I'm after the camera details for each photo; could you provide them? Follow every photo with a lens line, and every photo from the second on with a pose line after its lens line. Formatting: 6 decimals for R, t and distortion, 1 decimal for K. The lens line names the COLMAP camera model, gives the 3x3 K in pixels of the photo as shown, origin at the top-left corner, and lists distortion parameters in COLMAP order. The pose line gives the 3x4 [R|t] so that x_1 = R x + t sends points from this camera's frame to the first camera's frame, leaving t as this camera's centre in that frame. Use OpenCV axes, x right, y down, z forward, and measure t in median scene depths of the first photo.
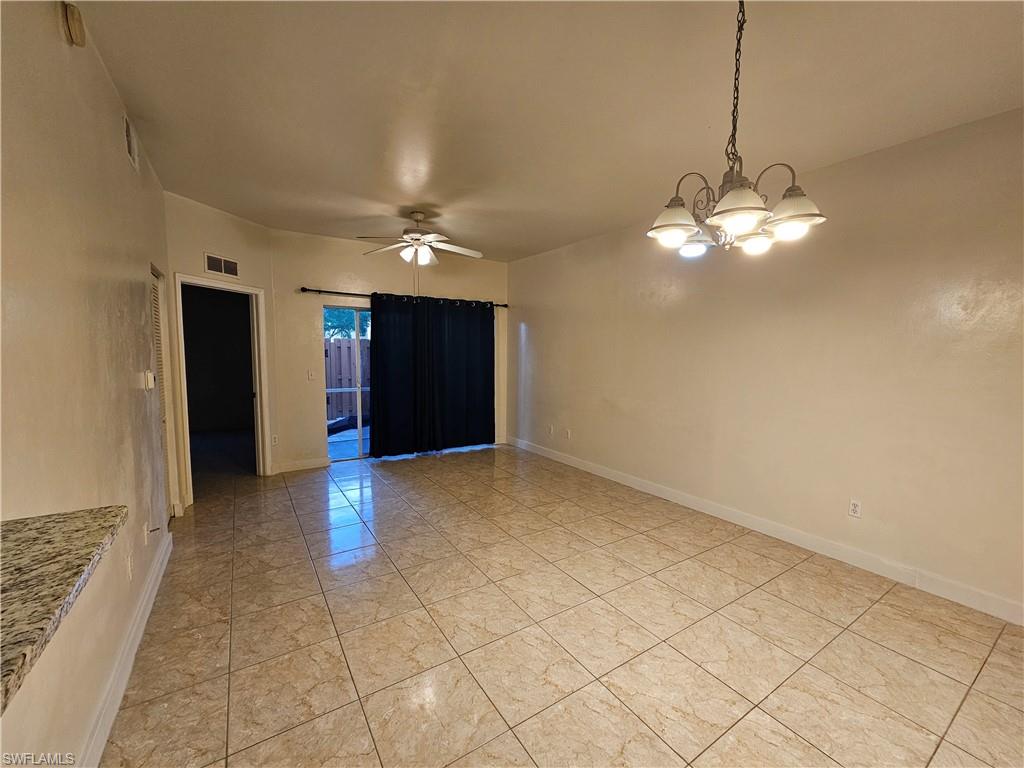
lens RADIAL K [[420.3, 0, 514.4], [0, 420.3, 389.3], [0, 0, 1]] dist [-0.002997, 0.001718]
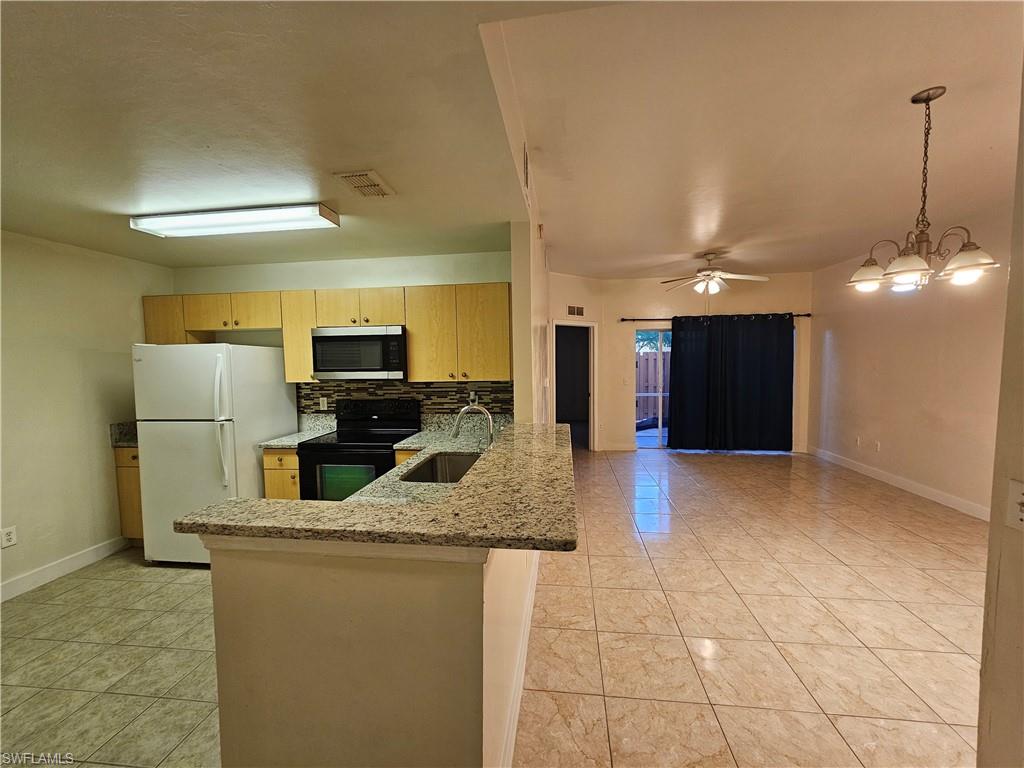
lens RADIAL K [[420.3, 0, 514.5], [0, 420.3, 387.5], [0, 0, 1]] dist [-0.002997, 0.001718]
pose [[0.764189, 0.018499, -0.644727, 0.168161], [-0.035899, 0.999259, -0.013879, 0.023660], [0.643992, 0.033752, 0.764287, -0.387222]]
